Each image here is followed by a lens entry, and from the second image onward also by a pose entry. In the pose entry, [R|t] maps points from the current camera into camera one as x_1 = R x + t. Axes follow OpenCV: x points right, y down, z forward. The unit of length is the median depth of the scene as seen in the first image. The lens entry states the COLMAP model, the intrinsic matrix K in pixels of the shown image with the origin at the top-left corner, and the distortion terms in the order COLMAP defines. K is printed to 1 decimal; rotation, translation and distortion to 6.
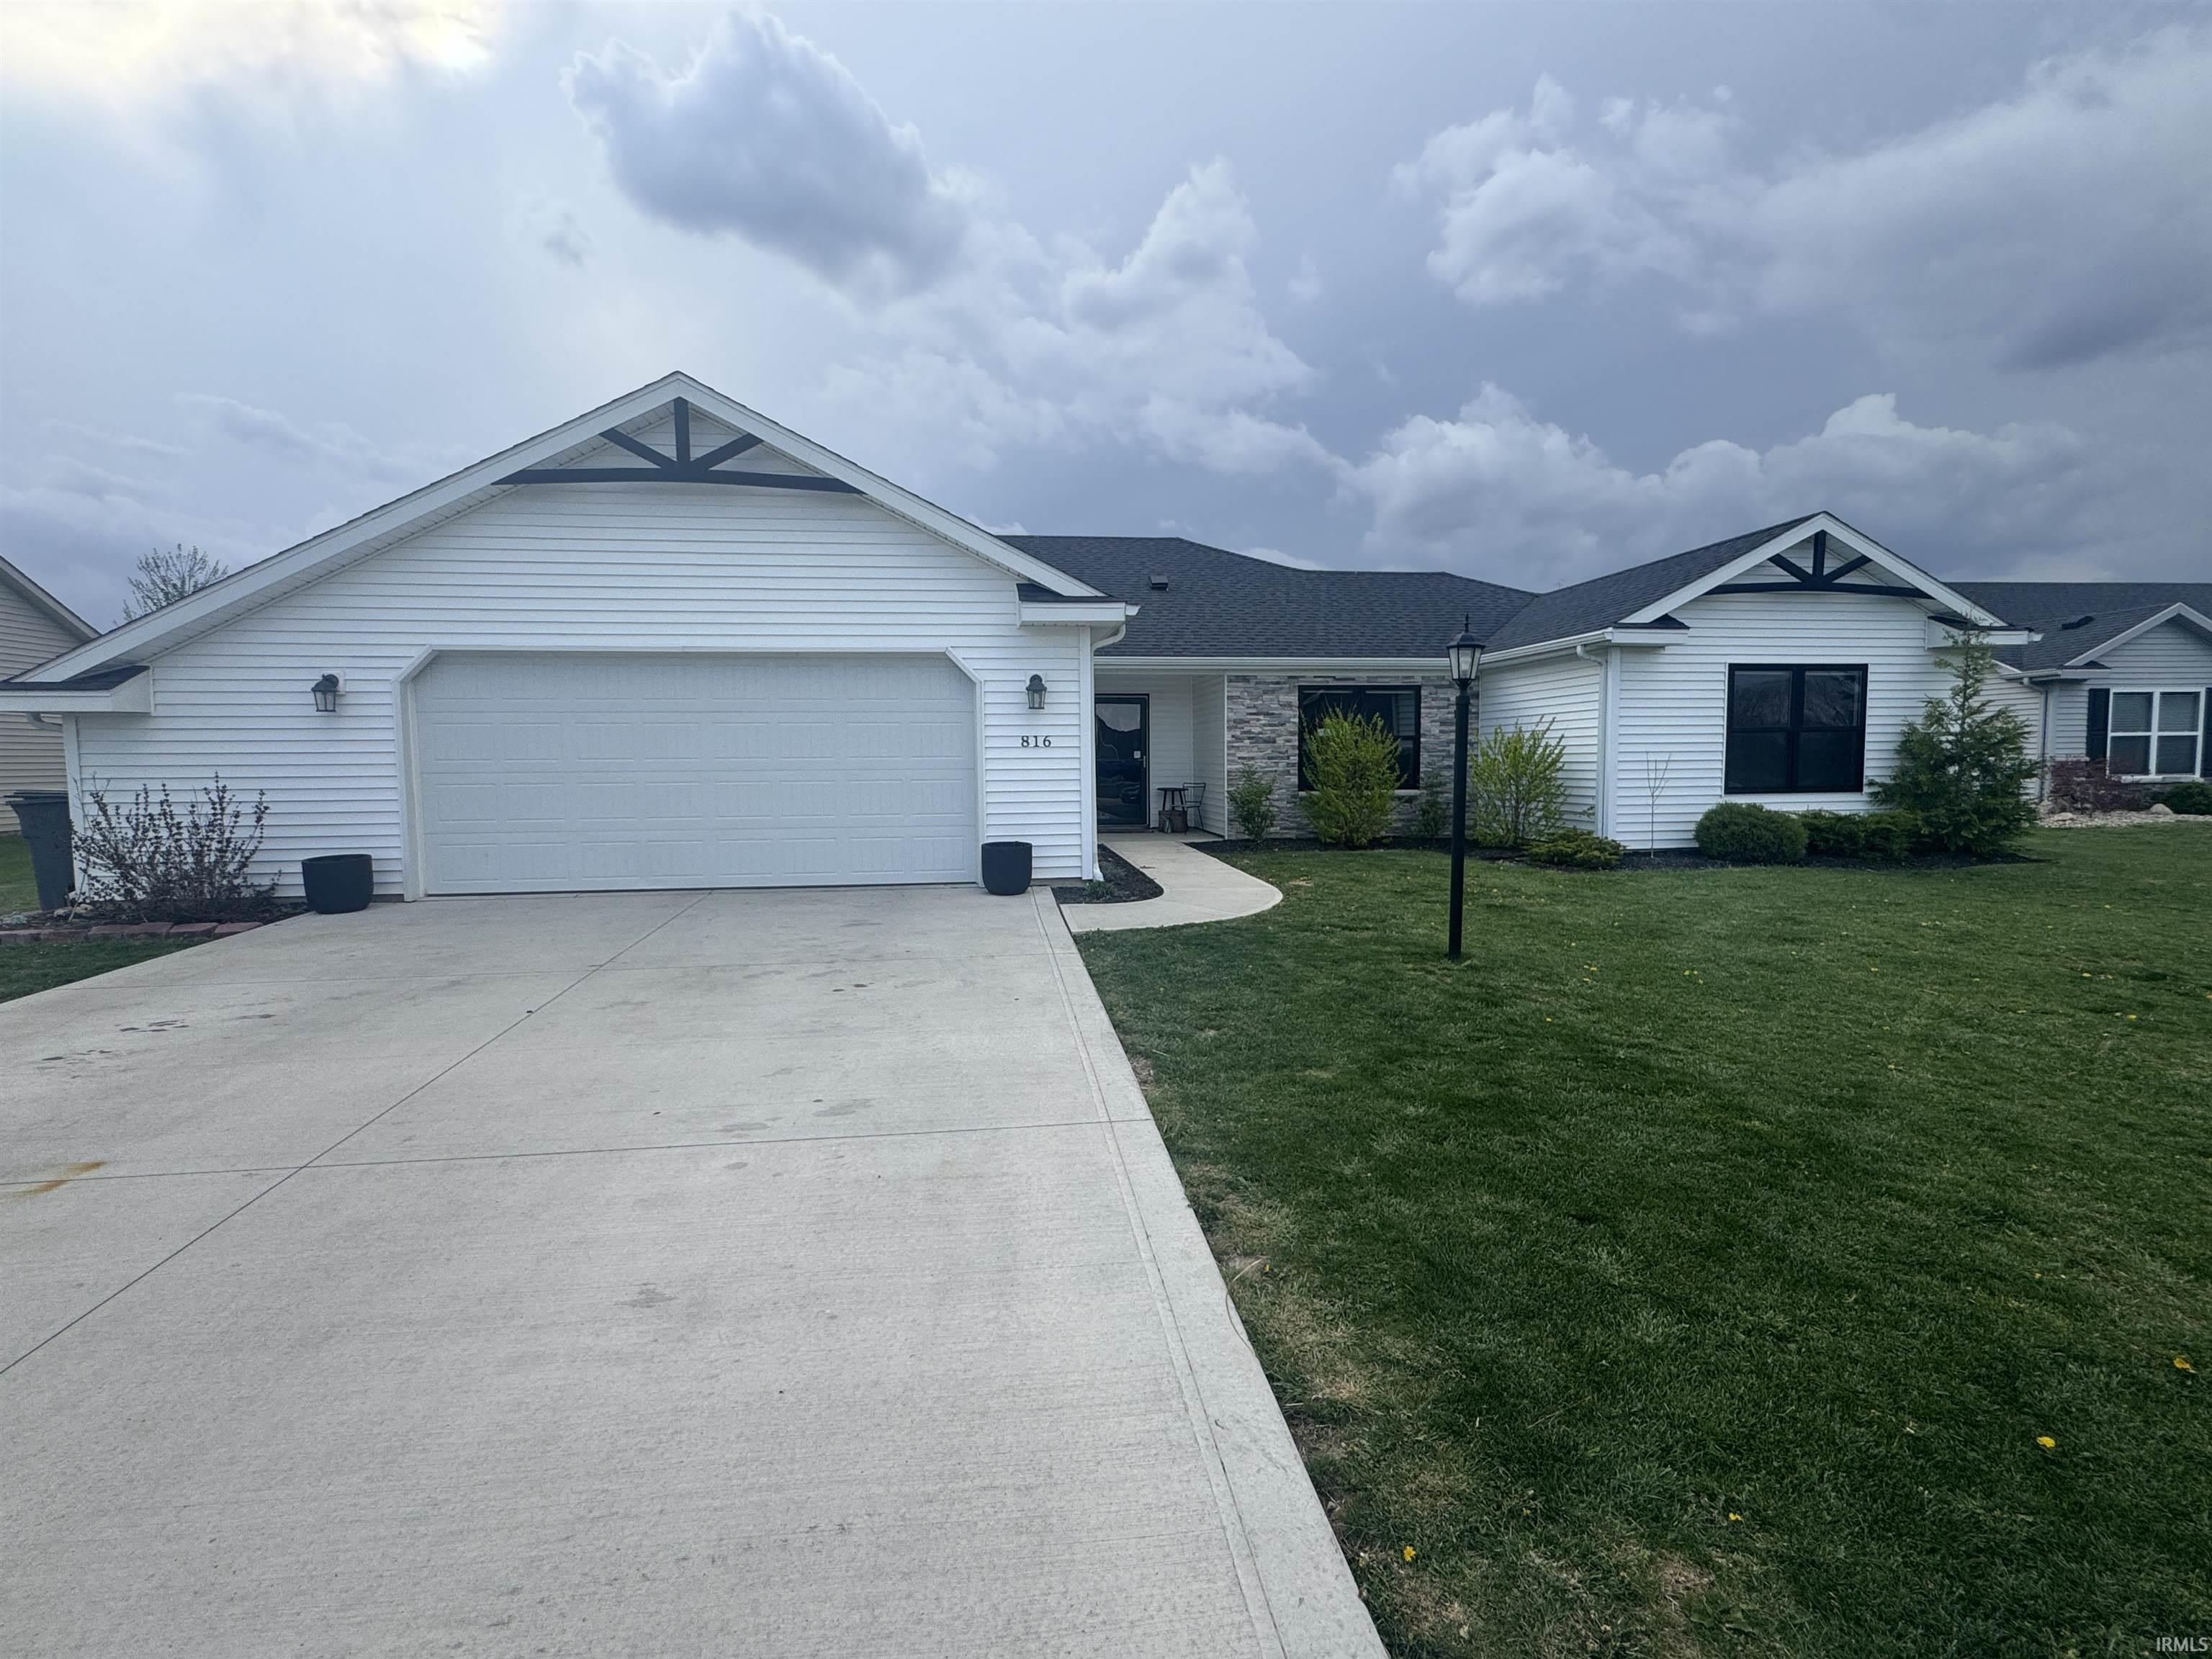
lens RADIAL K [[968.0, 0, 1103.0], [0, 968.0, 815.5], [0, 0, 1]] dist [0.000152, 0.000038]
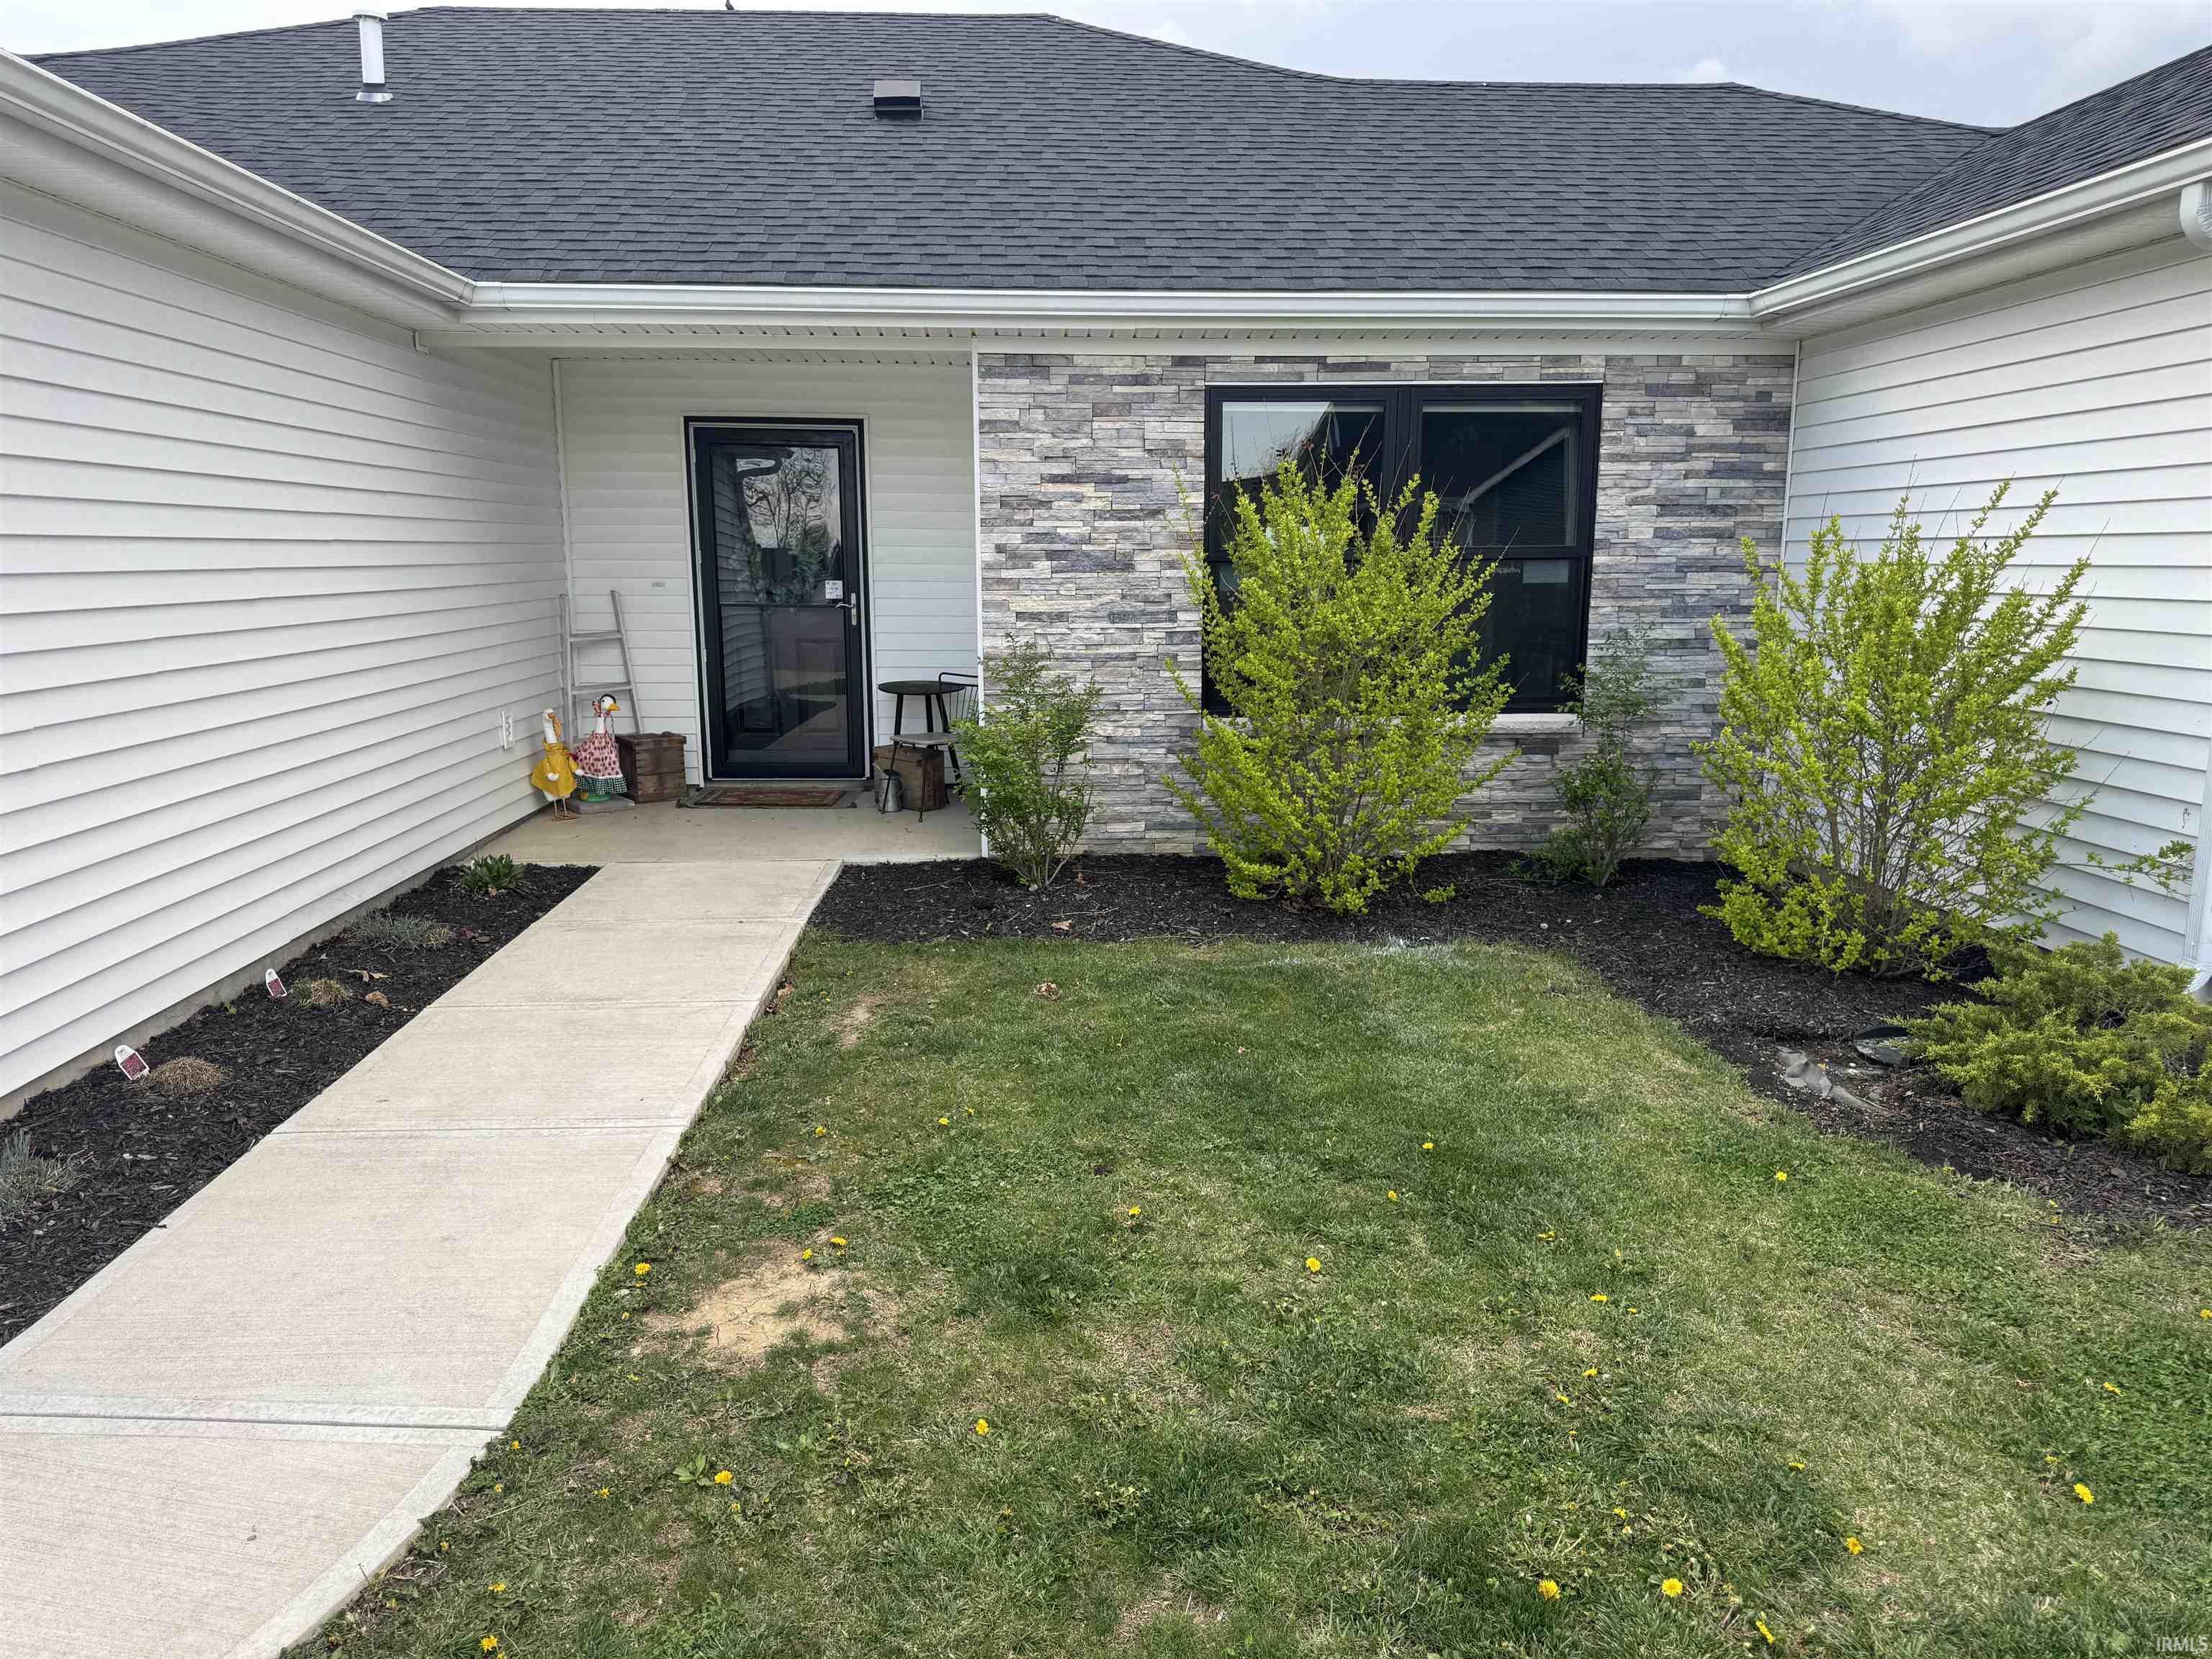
lens RADIAL K [[1533.5, 0, 1104.4], [0, 1533.5, 843.3], [0, 0, 1]] dist [0.037594, -0.006765]
pose [[0.997862, 0.016556, -0.063222, 0.204541], [-0.008399, 0.991845, 0.127174, -0.049361], [0.064812, -0.126371, 0.989864, 0.476664]]
